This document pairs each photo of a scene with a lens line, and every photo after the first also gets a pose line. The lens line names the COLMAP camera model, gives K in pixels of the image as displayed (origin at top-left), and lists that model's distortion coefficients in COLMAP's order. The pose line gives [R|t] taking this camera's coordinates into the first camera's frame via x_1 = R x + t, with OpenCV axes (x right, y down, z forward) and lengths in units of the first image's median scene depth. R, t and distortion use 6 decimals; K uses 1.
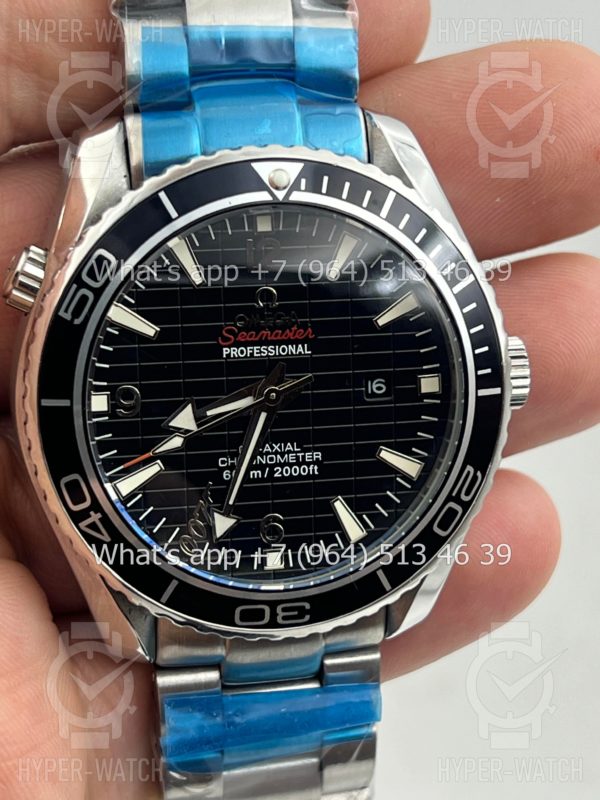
lens RADIAL K [[1836.9, 0, 293.0], [0, 1836.9, 408.9], [0, 0, 1]] dist [0.305233, 0.000000]
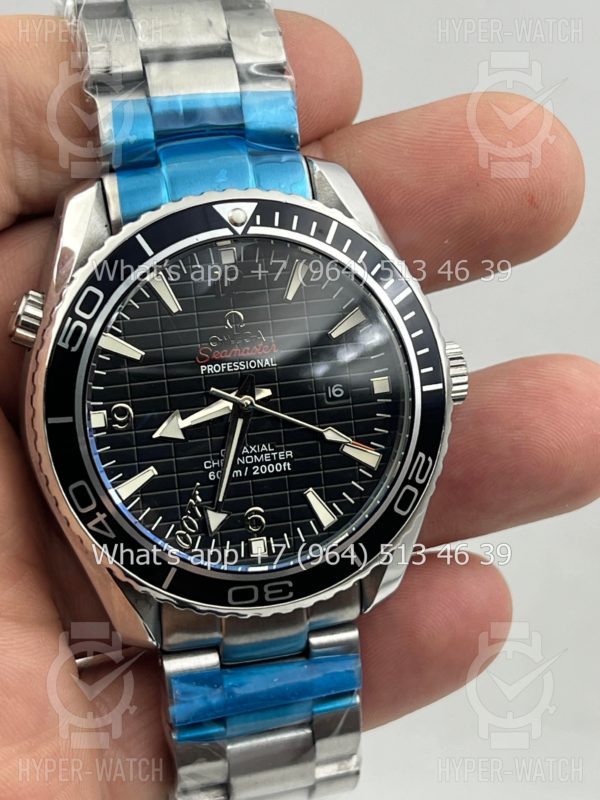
lens RADIAL K [[1836.9, 0, 288.3], [0, 1836.9, 387.2], [0, 0, 1]] dist [0.305233, 0.000000]
pose [[0.996977, -0.077041, 0.010084, 0.004474], [0.077574, 0.994304, -0.073094, 0.068999], [-0.004395, 0.073656, 0.997274, -0.155773]]
